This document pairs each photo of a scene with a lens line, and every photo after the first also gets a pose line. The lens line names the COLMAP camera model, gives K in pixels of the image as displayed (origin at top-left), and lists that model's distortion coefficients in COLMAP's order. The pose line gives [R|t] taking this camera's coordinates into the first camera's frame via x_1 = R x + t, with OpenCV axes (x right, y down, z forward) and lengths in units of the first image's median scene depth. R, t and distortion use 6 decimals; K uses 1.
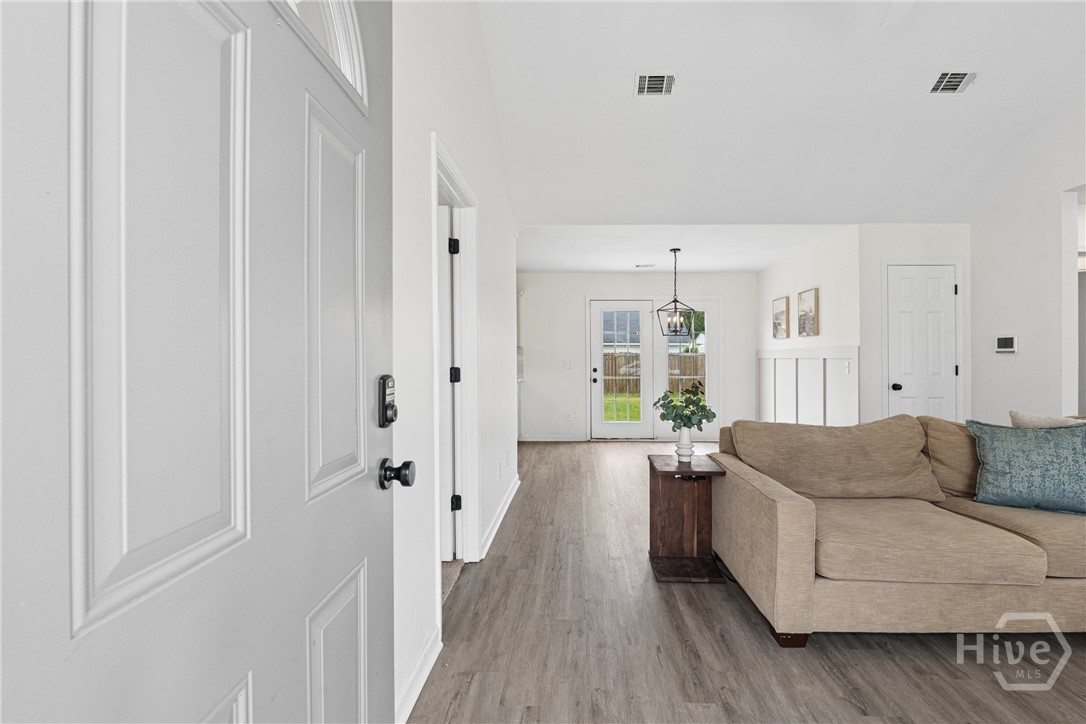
lens RADIAL K [[476.3, 0, 546.8], [0, 476.3, 355.4], [0, 0, 1]] dist [-0.001520, -0.000320]
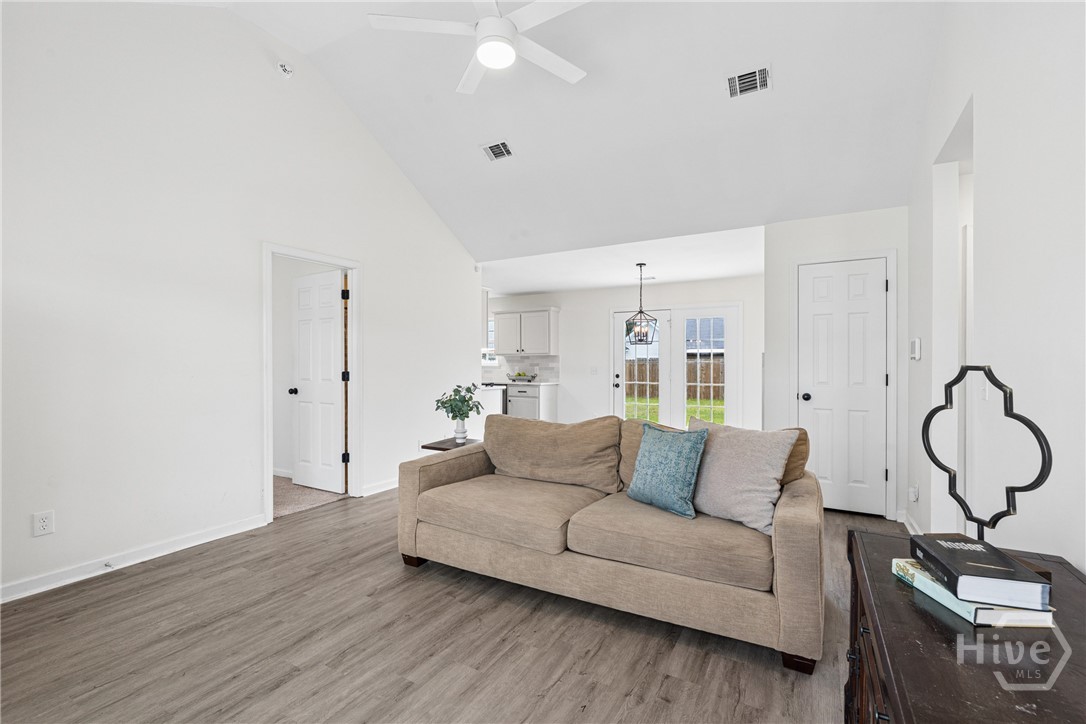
lens RADIAL K [[454.9, 0, 543.0], [0, 454.9, 362.0], [0, 0, 1]] dist [-0.013075, -0.000043]
pose [[0.885762, -0.002604, -0.464133, 0.549716], [0.002509, 0.999997, -0.000824, -0.000995], [0.464133, -0.000435, 0.885765, -0.011925]]
